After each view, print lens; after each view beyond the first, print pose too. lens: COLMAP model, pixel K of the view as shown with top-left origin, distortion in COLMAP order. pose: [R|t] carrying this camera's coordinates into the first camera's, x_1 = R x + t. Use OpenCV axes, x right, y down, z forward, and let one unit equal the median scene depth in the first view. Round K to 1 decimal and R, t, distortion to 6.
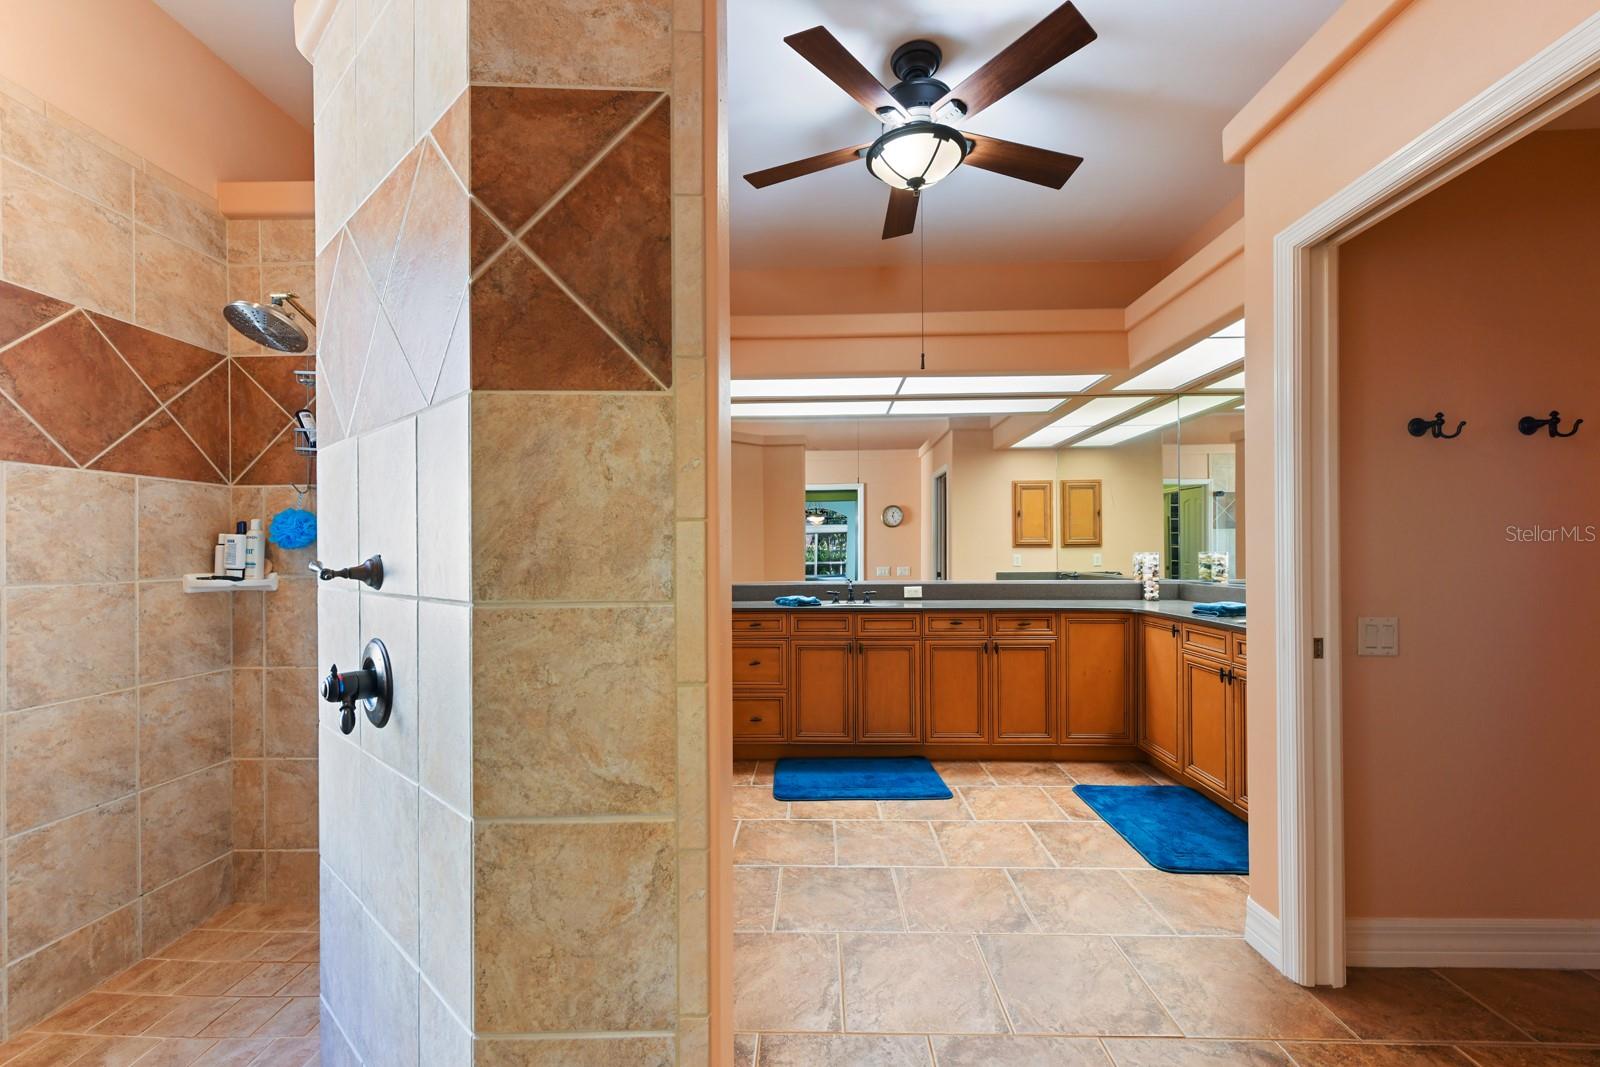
lens RADIAL K [[642.0, 0, 792.0], [0, 642.0, 528.7], [0, 0, 1]] dist [-0.001003, -0.000148]
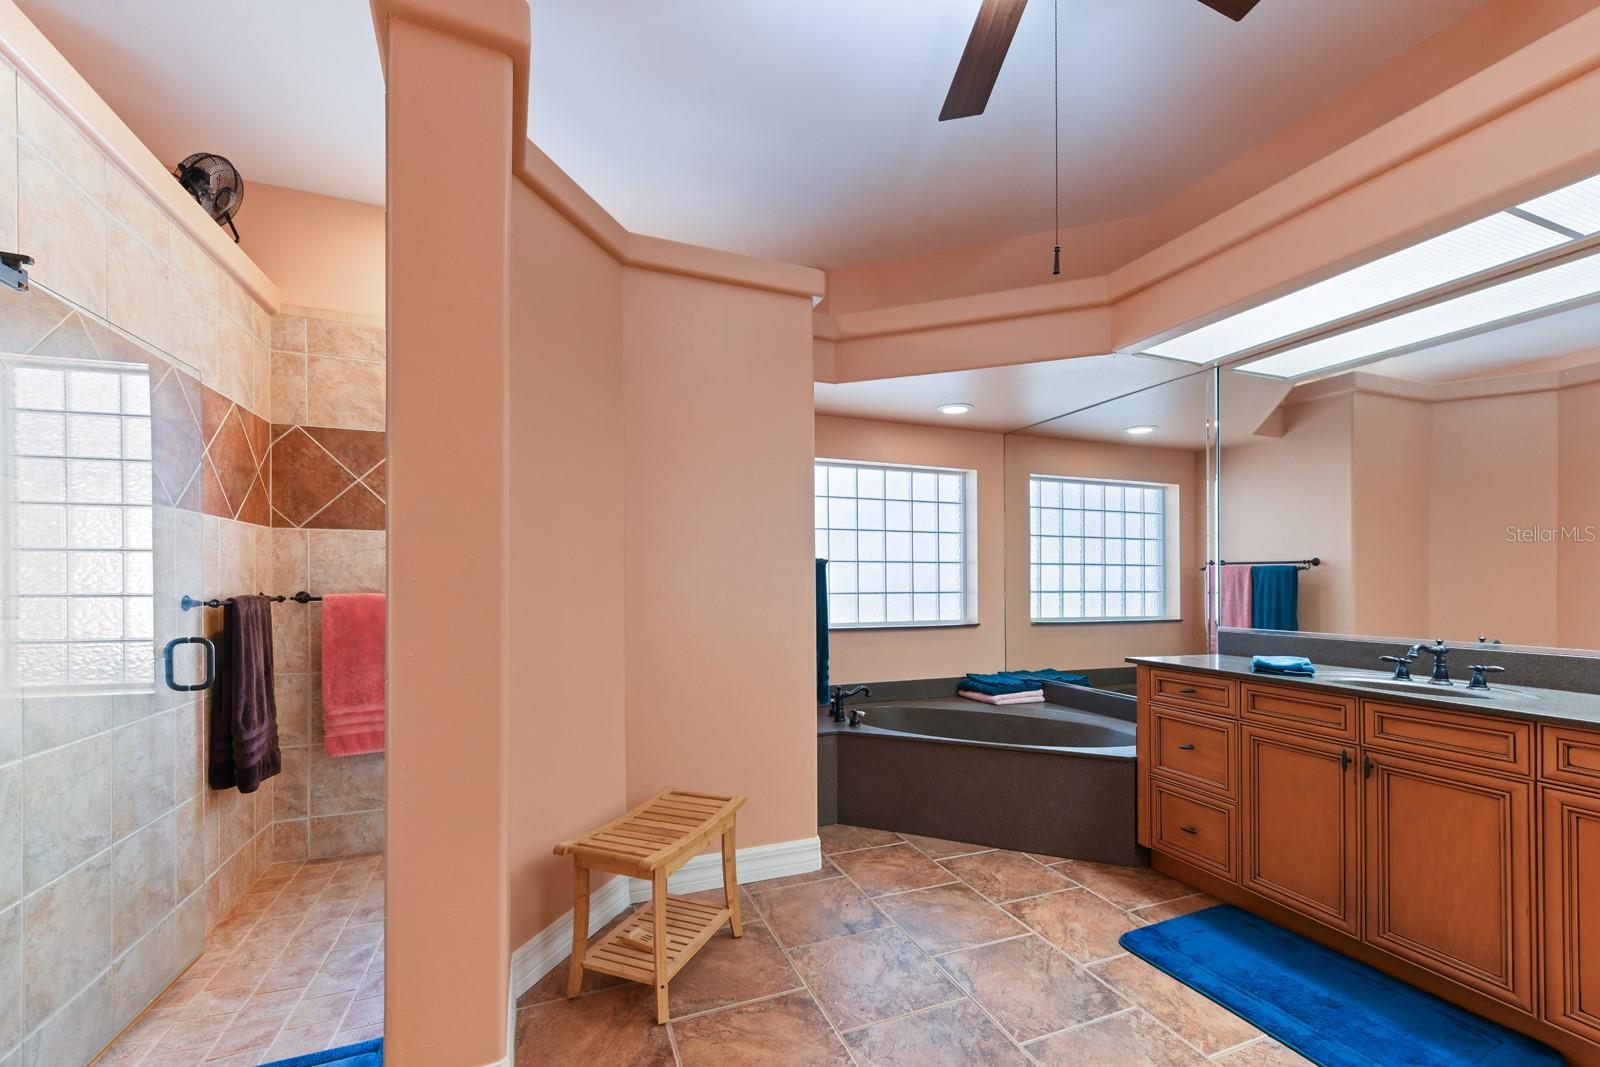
lens RADIAL K [[658.0, 0, 797.2], [0, 658.0, 576.3], [0, 0, 1]] dist [-0.000113, 0.000013]
pose [[0.383426, 0.001821, -0.923570, 0.425660], [0.030782, 0.999417, 0.014749, 0.006988], [0.923059, -0.034085, 0.383146, 0.361402]]
